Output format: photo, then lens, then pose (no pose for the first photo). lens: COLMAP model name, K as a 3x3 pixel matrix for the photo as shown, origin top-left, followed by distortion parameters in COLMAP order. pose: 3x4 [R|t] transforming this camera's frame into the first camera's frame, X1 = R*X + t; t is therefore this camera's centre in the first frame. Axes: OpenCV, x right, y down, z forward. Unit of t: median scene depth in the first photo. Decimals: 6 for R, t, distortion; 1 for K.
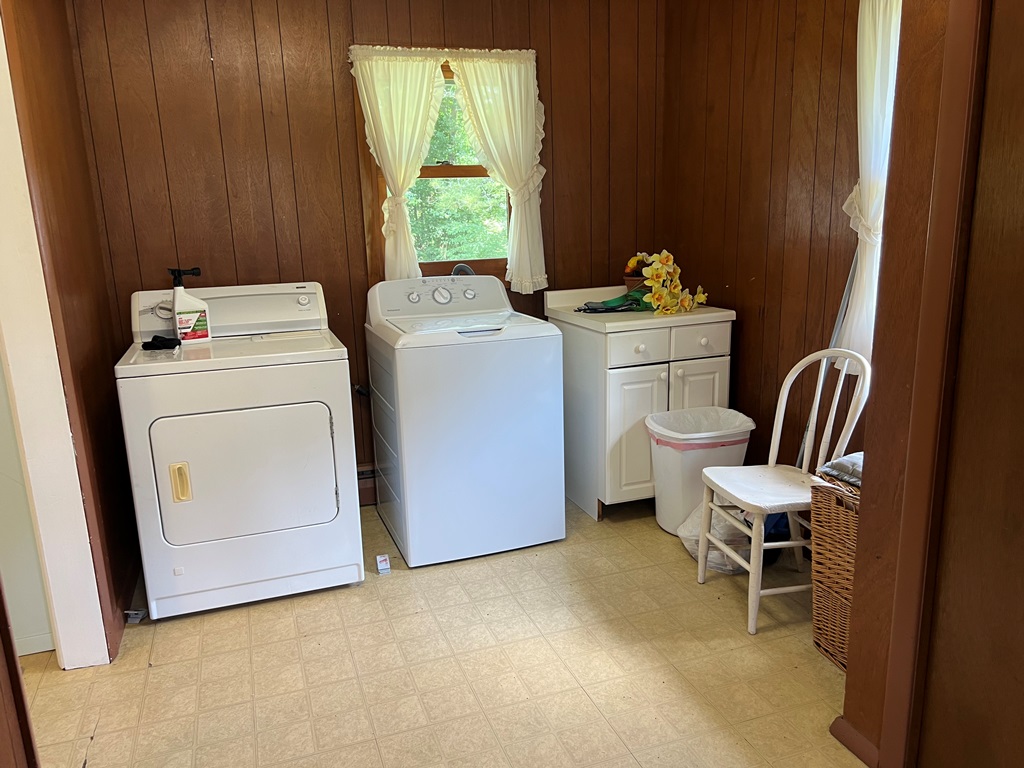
lens RADIAL K [[784.2, 0, 512.0], [0, 784.2, 384.0], [0, 0, 1]] dist [0.009131, 0.002789]
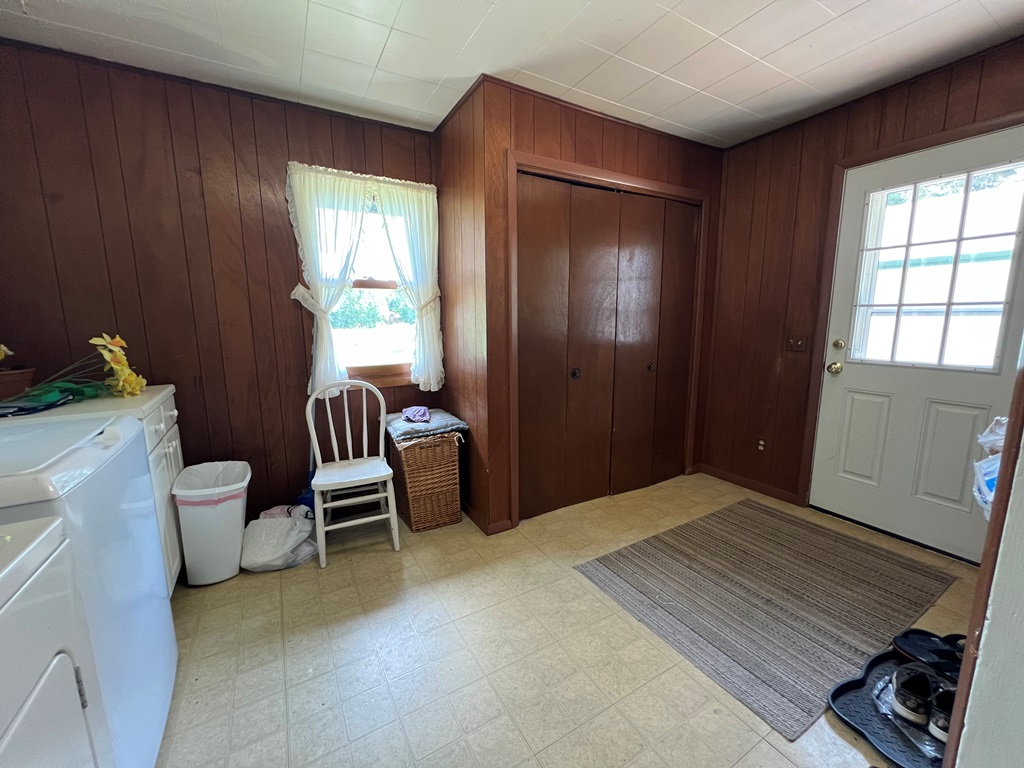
lens RADIAL K [[405.3, 0, 512.0], [0, 405.3, 384.0], [0, 0, 1]] dist [0.000017, 0.000075]
pose [[-0.198986, -0.121588, 0.972431, -0.475792], [0.217052, 0.962162, 0.164718, -0.100240], [-0.955664, 0.243845, -0.165066, 0.735227]]
